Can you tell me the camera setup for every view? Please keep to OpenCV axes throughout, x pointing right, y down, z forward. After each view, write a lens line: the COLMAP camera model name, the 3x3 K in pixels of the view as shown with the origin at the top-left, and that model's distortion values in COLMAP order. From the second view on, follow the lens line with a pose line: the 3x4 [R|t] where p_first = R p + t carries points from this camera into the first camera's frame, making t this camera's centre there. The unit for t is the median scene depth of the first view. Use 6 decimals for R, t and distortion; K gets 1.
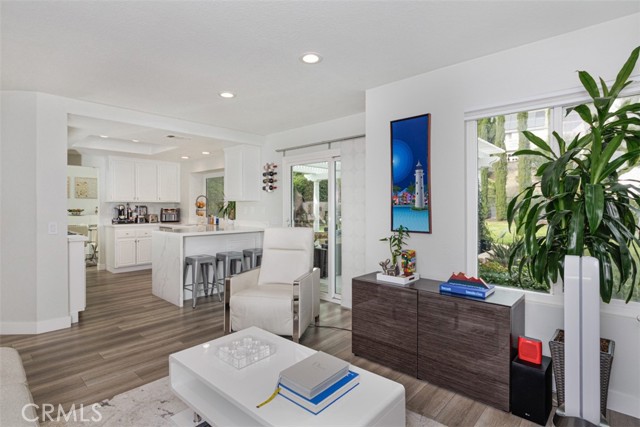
lens RADIAL K [[328.7, 0, 318.6], [0, 328.7, 210.0], [0, 0, 1]] dist [0.004808, 0.000047]
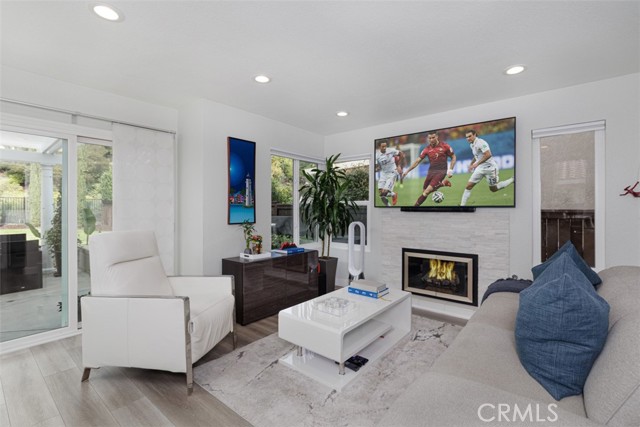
lens RADIAL K [[290.5, 0, 320.6], [0, 290.5, 209.5], [0, 0, 1]] dist [-0.000281, -0.000172]
pose [[-0.058412, -0.004620, 0.998282, -0.945663], [0.012419, 0.999909, 0.005354, 0.005367], [-0.998215, 0.012710, -0.058349, 0.755150]]
